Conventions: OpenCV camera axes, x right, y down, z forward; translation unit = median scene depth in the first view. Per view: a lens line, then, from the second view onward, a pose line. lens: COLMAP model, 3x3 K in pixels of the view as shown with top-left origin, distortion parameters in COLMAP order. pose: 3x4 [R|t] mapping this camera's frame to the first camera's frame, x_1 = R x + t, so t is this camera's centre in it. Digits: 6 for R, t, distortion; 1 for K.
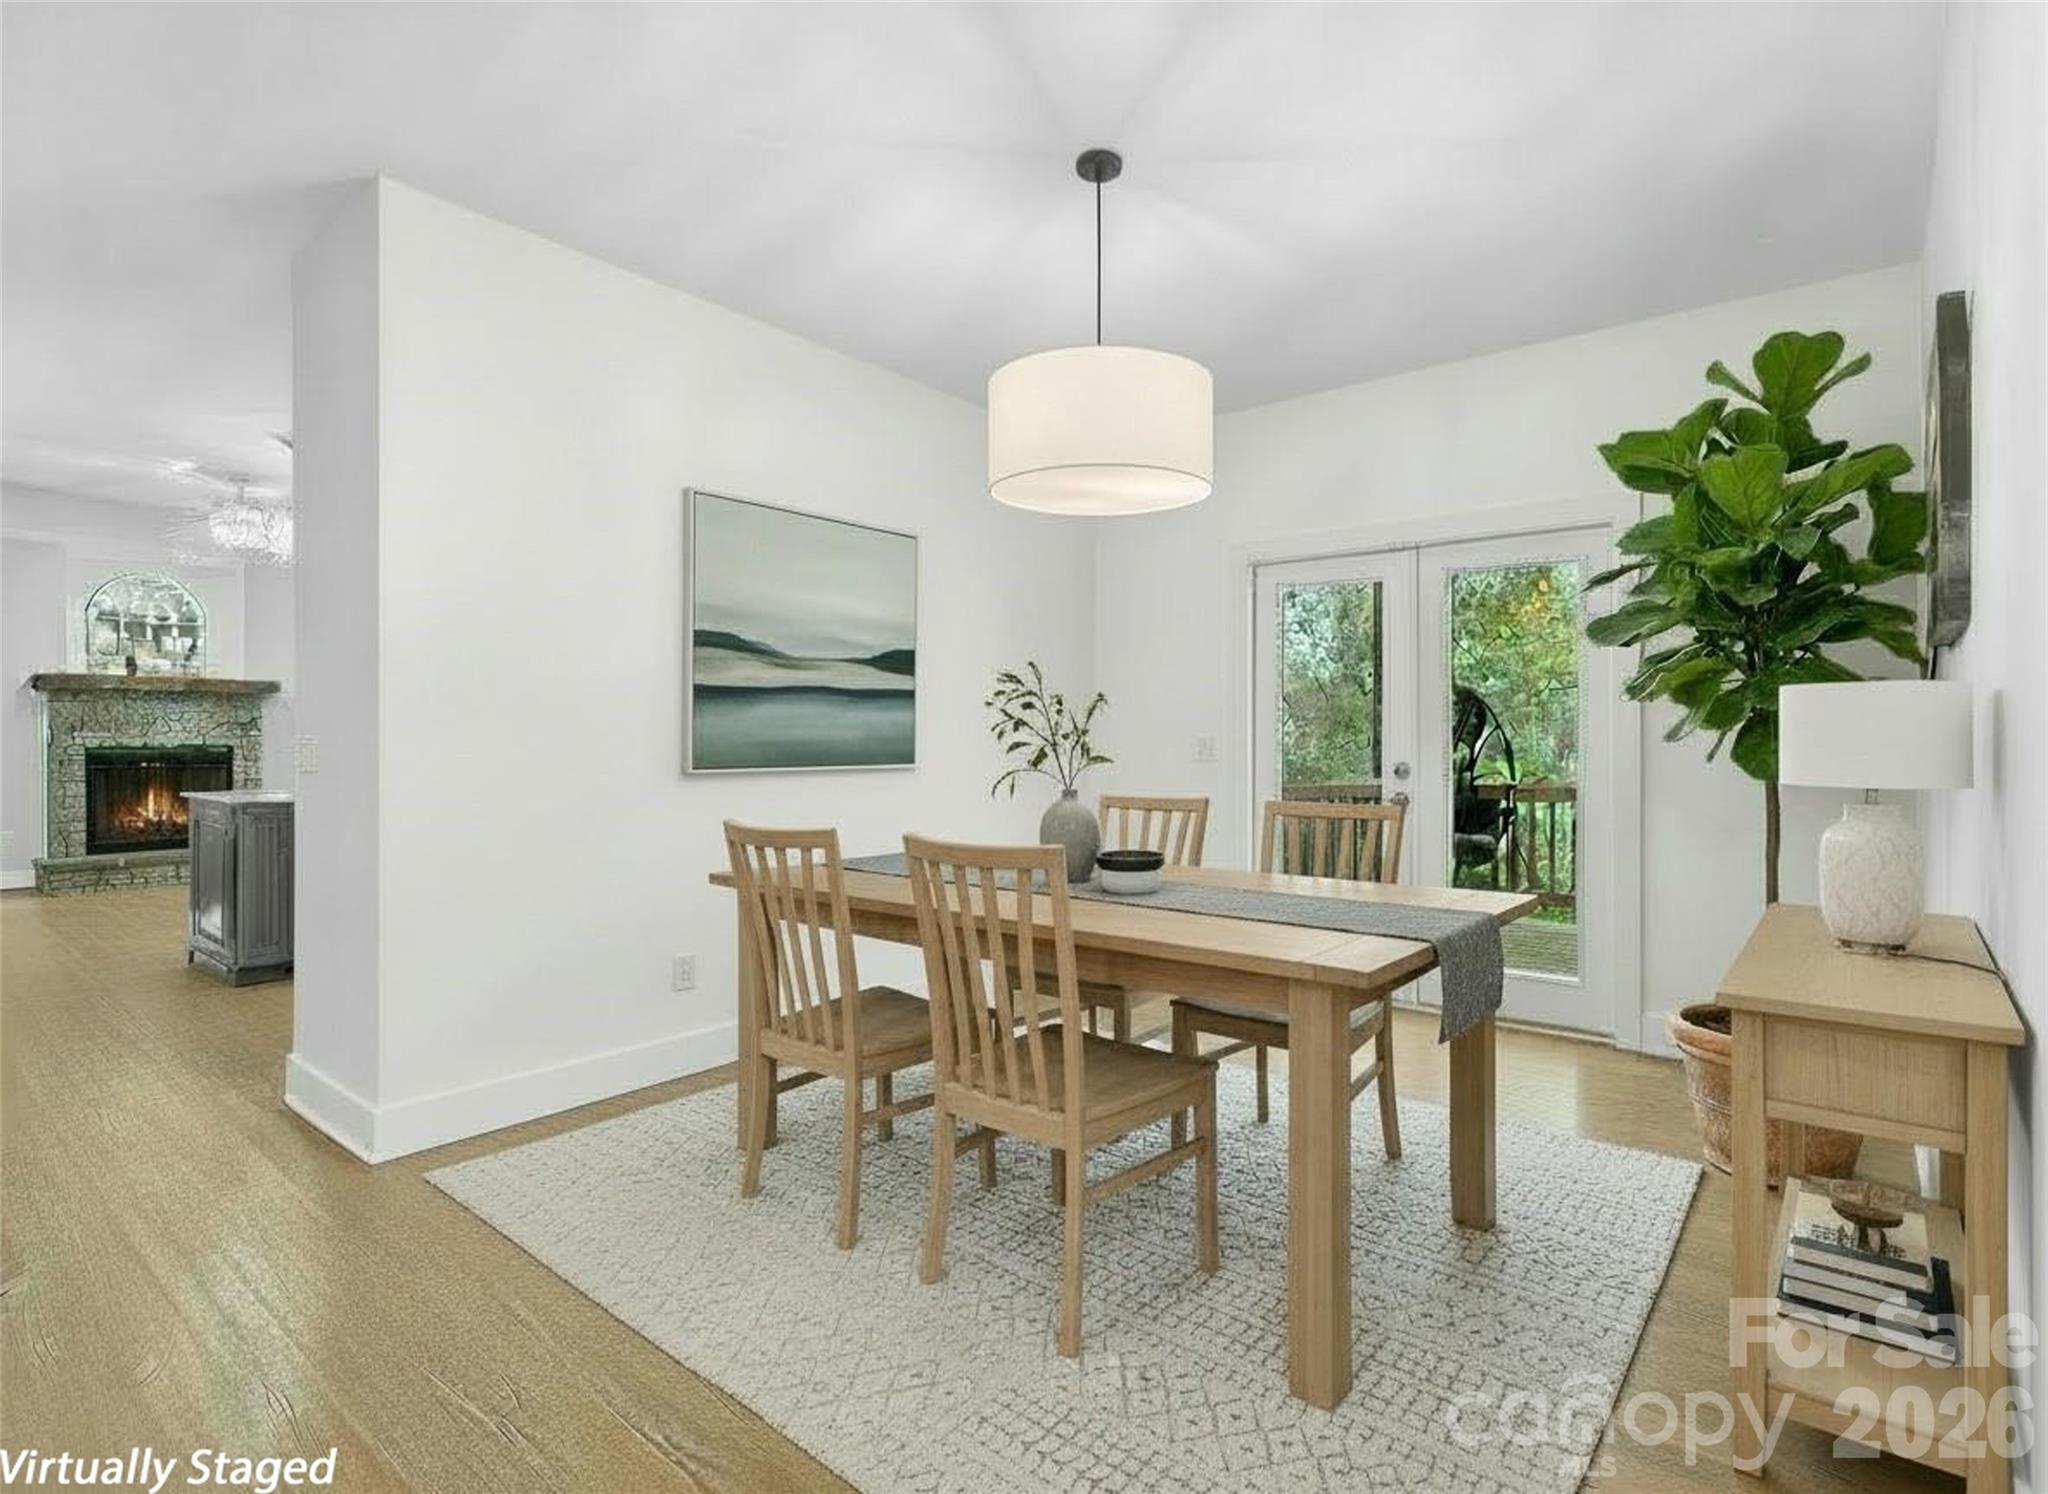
lens RADIAL K [[1040.0, 0, 1025.2], [0, 1040.0, 737.5], [0, 0, 1]] dist [0.003186, 0.000195]
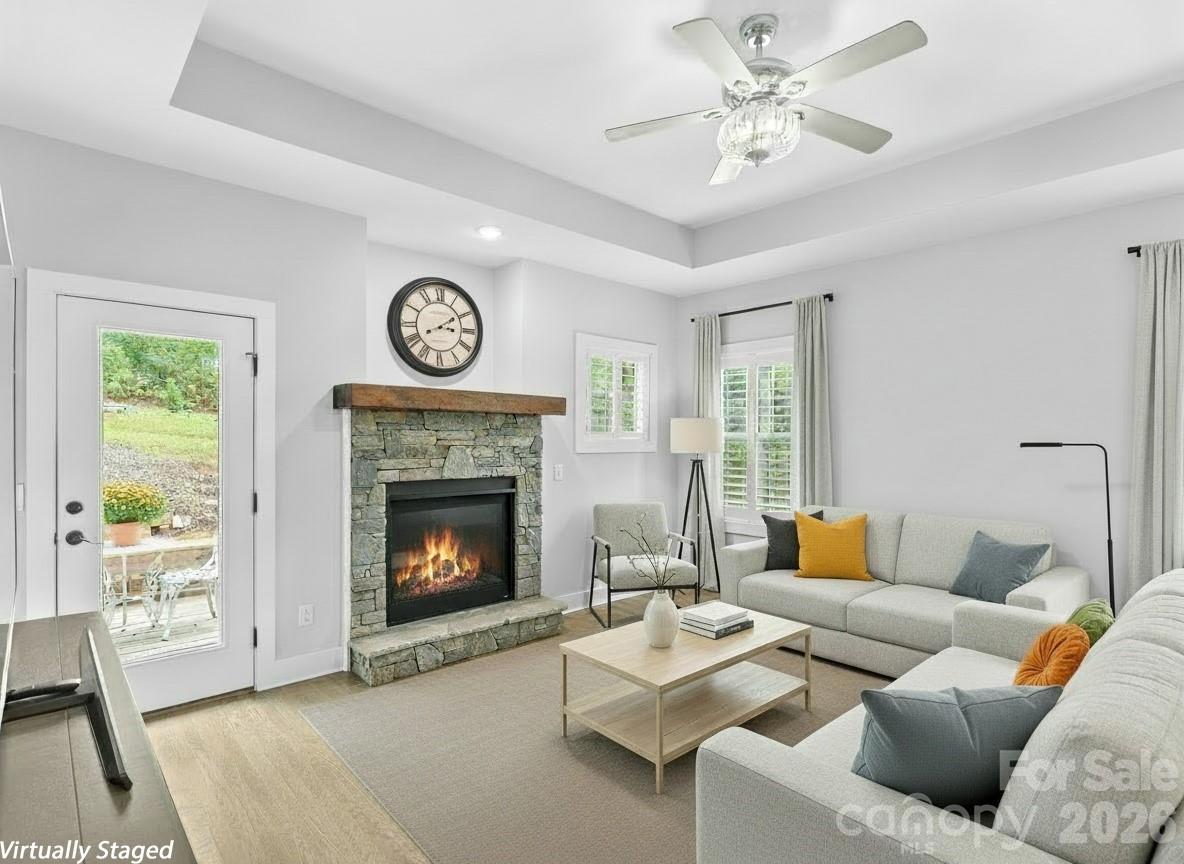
lens RADIAL K [[601.2, 0, 592.6], [0, 601.2, 434.2], [0, 0, 1]] dist [0.003186, 0.000195]
pose [[0.991066, 0.004183, -0.133305, -0.634804], [-0.005439, 0.999944, -0.009060, -0.021648], [0.133260, 0.009704, 0.991034, 0.538957]]
